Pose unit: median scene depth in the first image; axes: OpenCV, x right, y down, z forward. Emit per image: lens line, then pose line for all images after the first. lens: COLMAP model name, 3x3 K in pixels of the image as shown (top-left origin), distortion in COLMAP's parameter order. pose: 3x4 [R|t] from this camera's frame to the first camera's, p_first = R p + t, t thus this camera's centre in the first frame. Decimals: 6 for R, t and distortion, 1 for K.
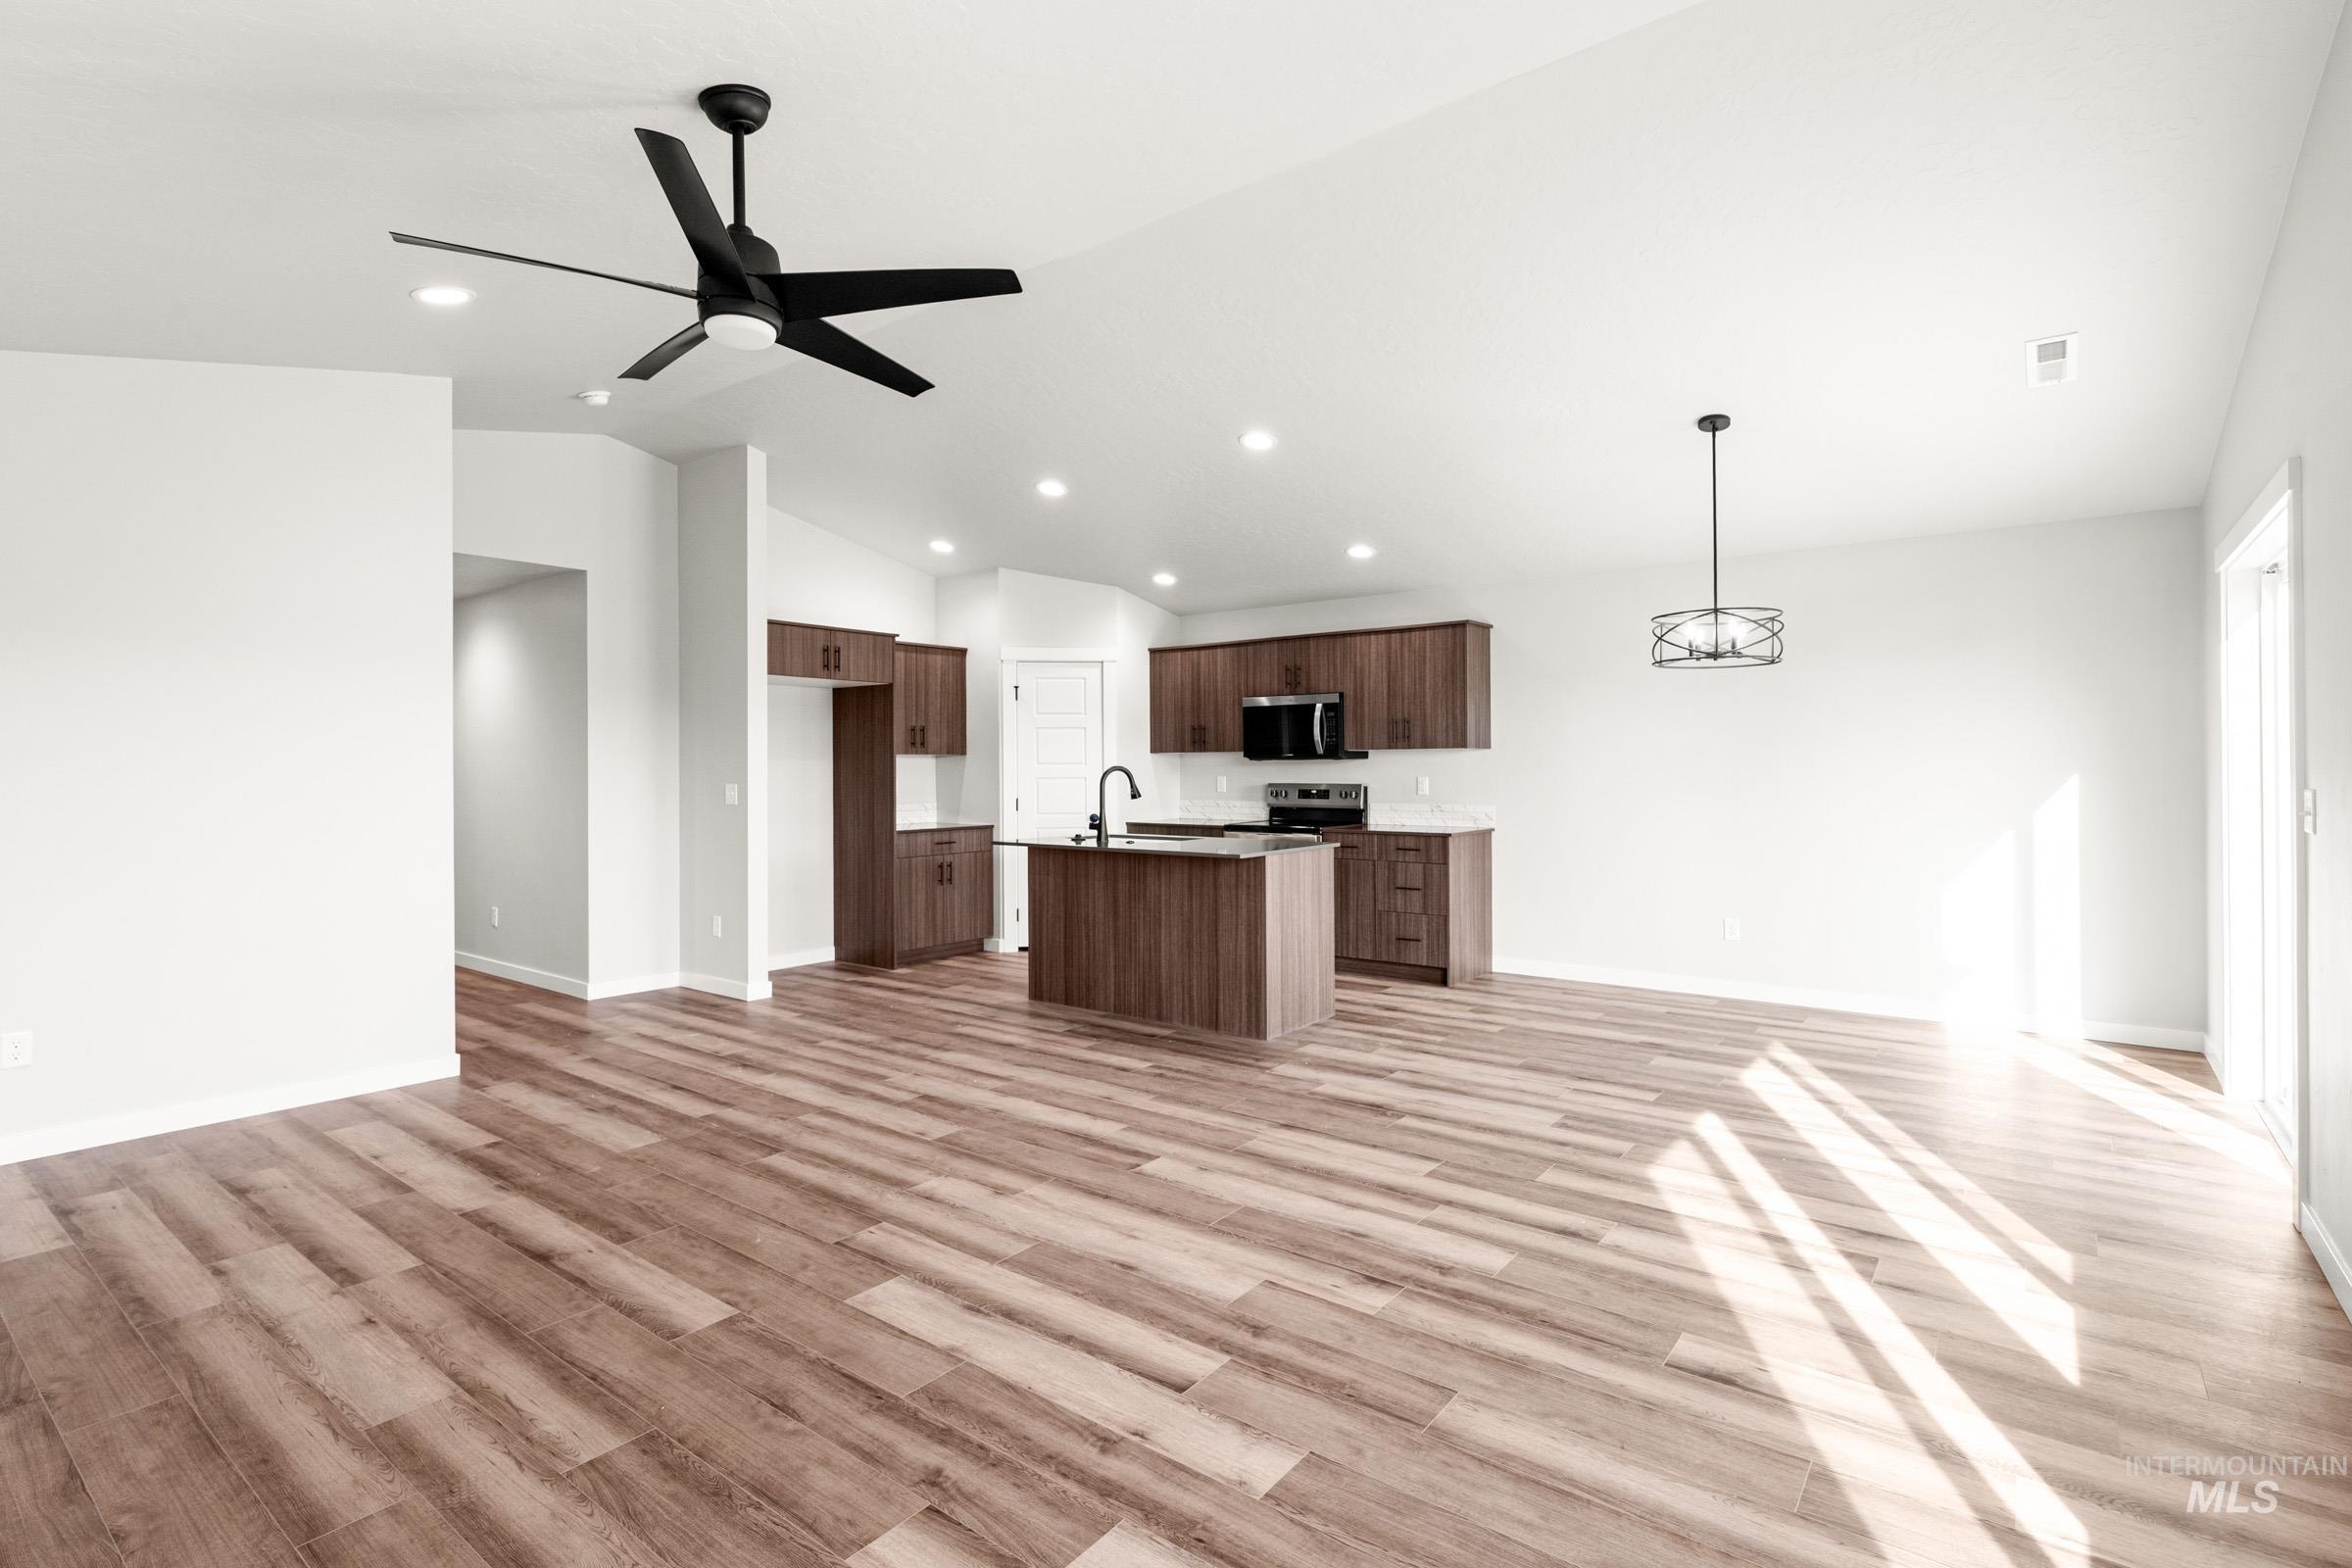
lens RADIAL K [[1106.2, 0, 1187.9], [0, 1106.2, 771.2], [0, 0, 1]] dist [0.009862, -0.002934]
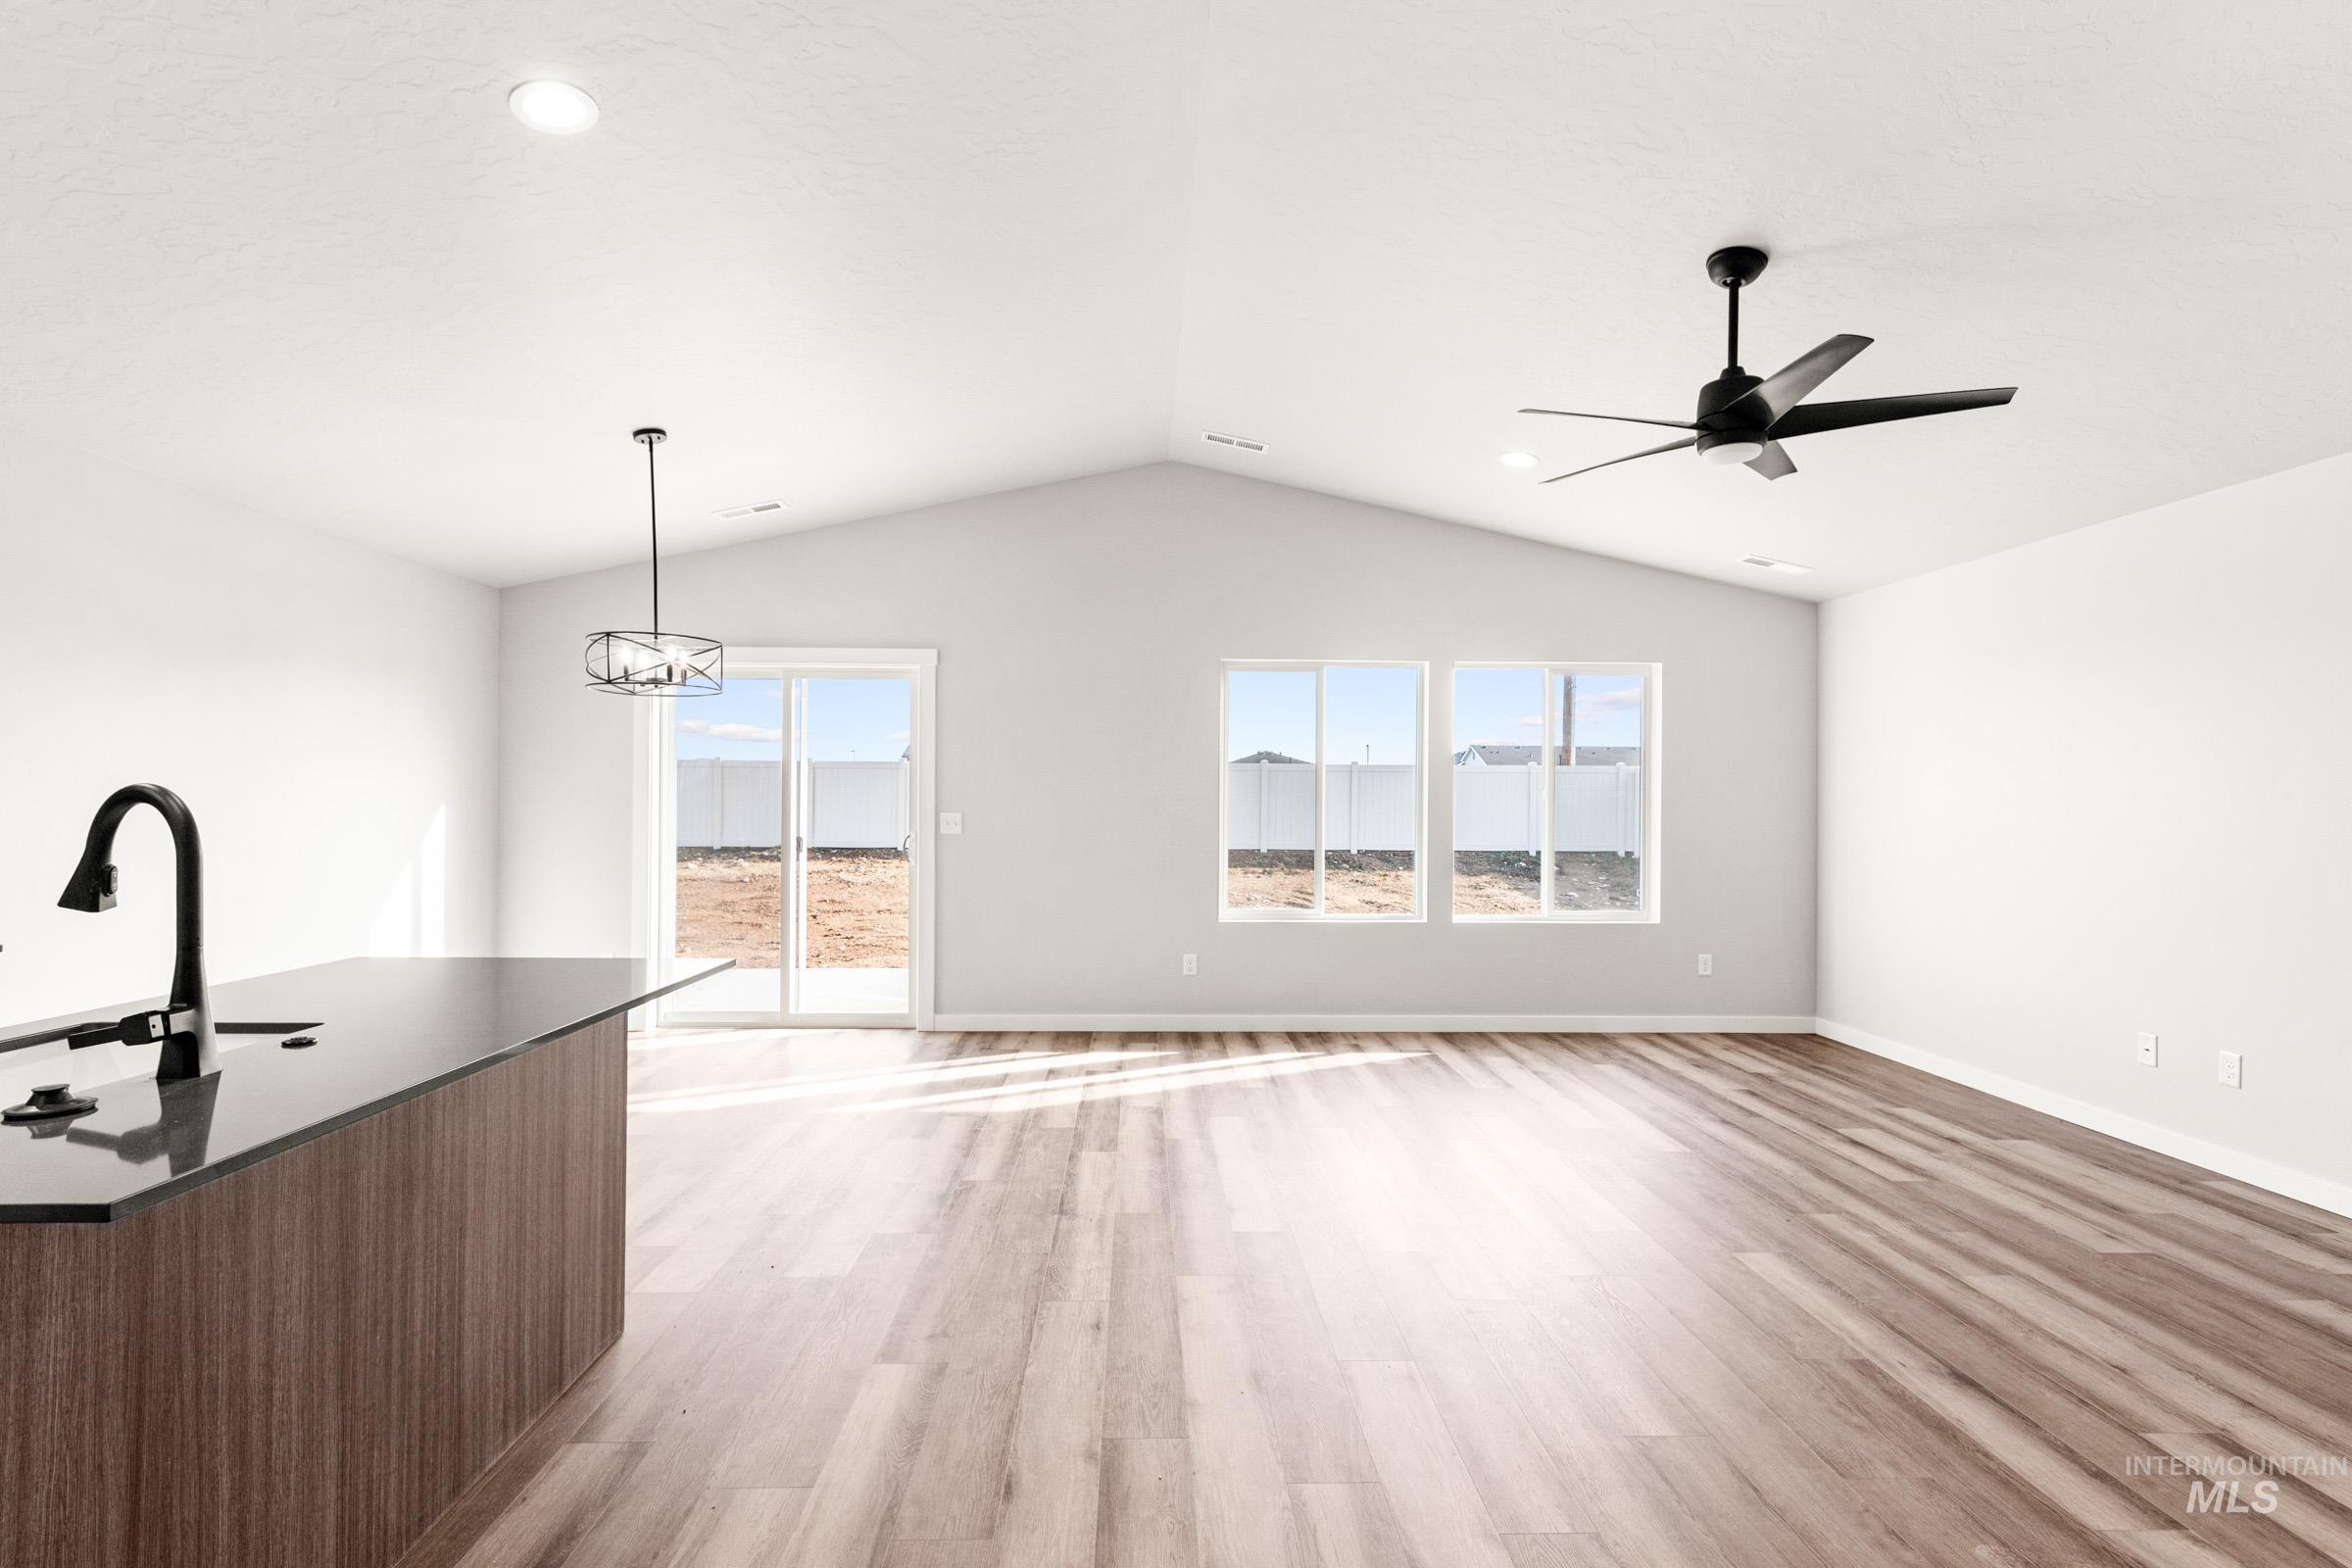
lens RADIAL K [[1106.2, 0, 1160.5], [0, 1106.2, 798.8], [0, 0, 1]] dist [0.009862, -0.002934]
pose [[-0.623678, 0.002720, 0.781677, -0.416194], [-0.000931, 0.999991, -0.004223, -0.000481], [-0.781681, -0.003362, -0.623669, 0.968372]]
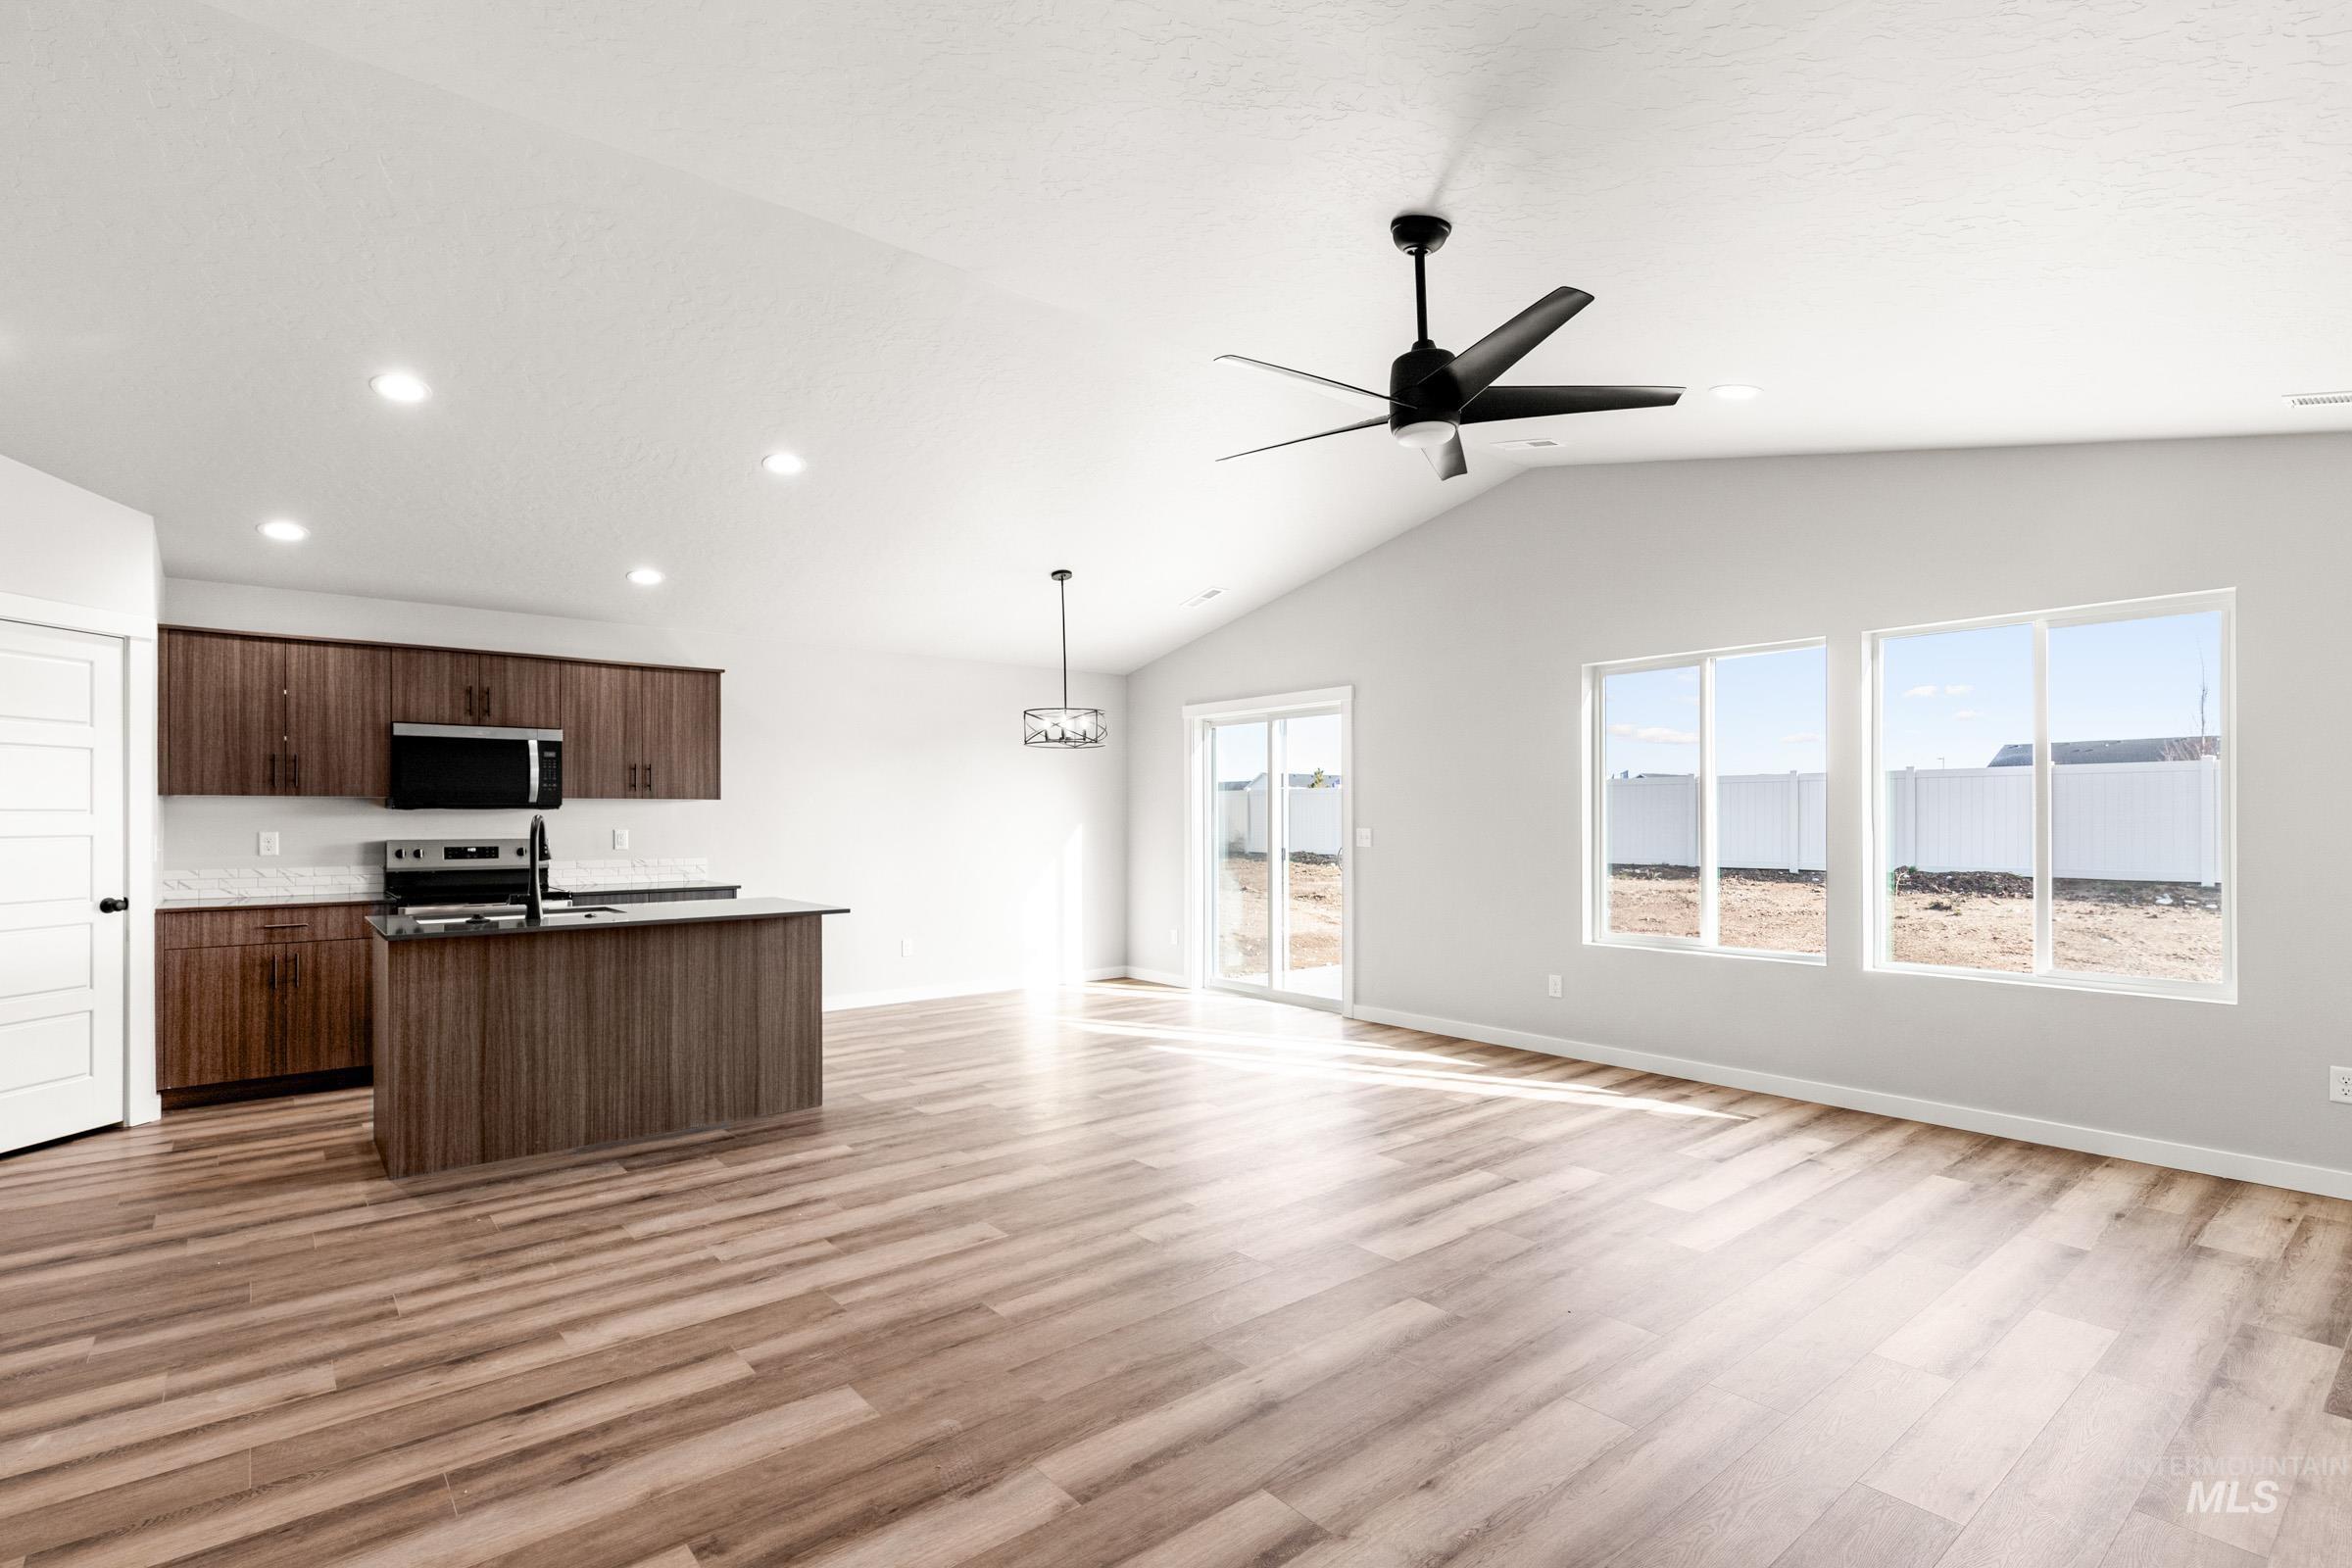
lens RADIAL K [[1106.2, 0, 1158.8], [0, 1106.2, 816.5], [0, 0, 1]] dist [0.009862, -0.002934]
pose [[0.234105, 0.004835, 0.972199, -0.675025], [0.003892, 0.999975, -0.005910, 0.001983], [-0.972203, 0.005167, 0.234081, 0.425866]]
